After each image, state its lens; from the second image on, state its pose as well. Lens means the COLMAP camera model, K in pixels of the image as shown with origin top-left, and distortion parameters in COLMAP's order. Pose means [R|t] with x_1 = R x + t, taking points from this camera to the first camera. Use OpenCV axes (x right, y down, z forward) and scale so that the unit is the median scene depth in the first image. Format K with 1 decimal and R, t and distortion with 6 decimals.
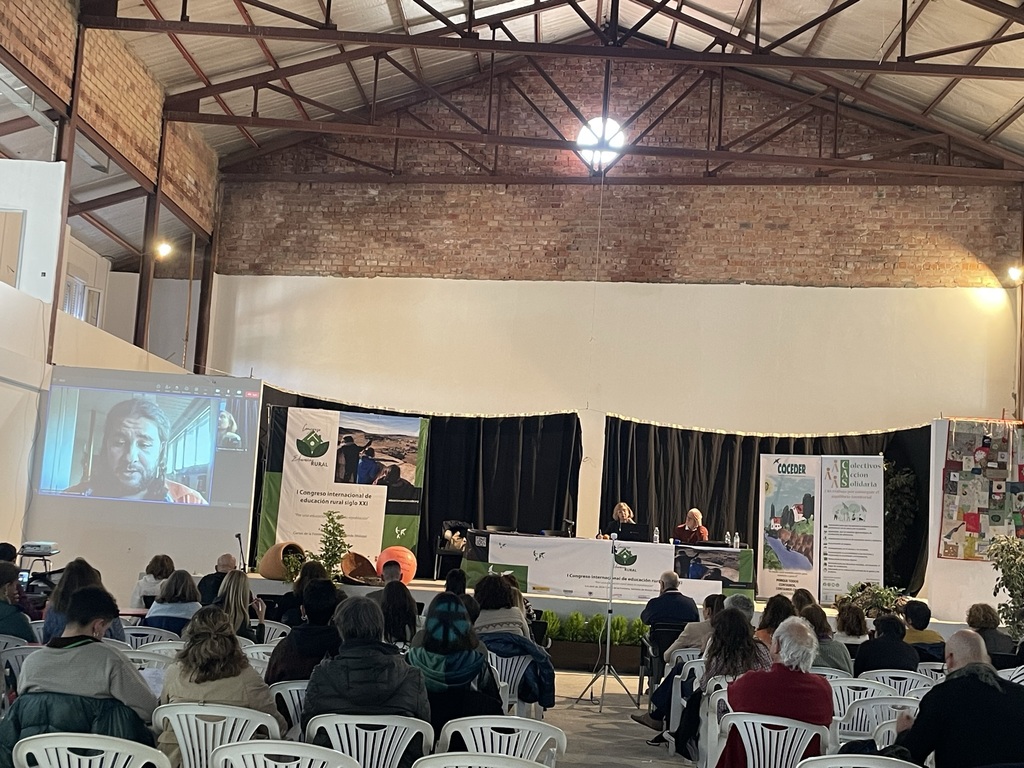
lens RADIAL K [[1314.8, 0, 511.3], [0, 1314.8, 376.9], [0, 0, 1]] dist [0.092313, 0.000000]
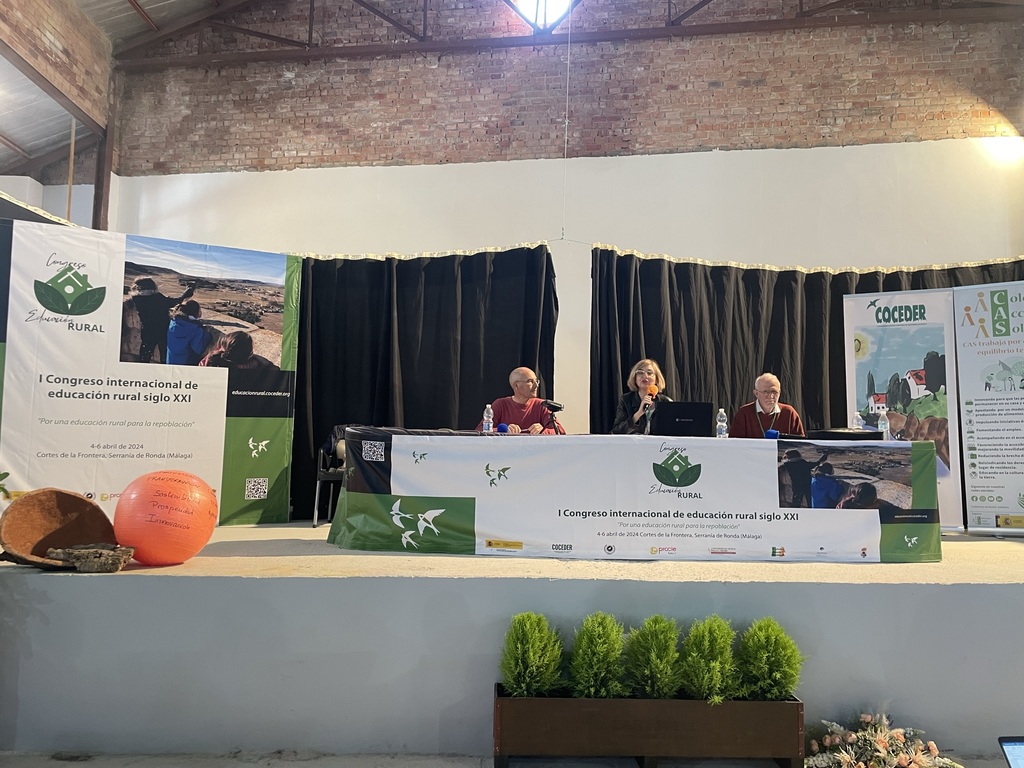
lens RADIAL K [[767.7, 0, 519.6], [0, 767.7, 384.8], [0, 0, 1]] dist [0.081704, -0.099250]
pose [[0.997182, -0.040728, 0.063009, 0.009186], [0.039391, 0.998975, 0.022315, 0.069180], [-0.063853, -0.019770, 0.997763, 0.513868]]
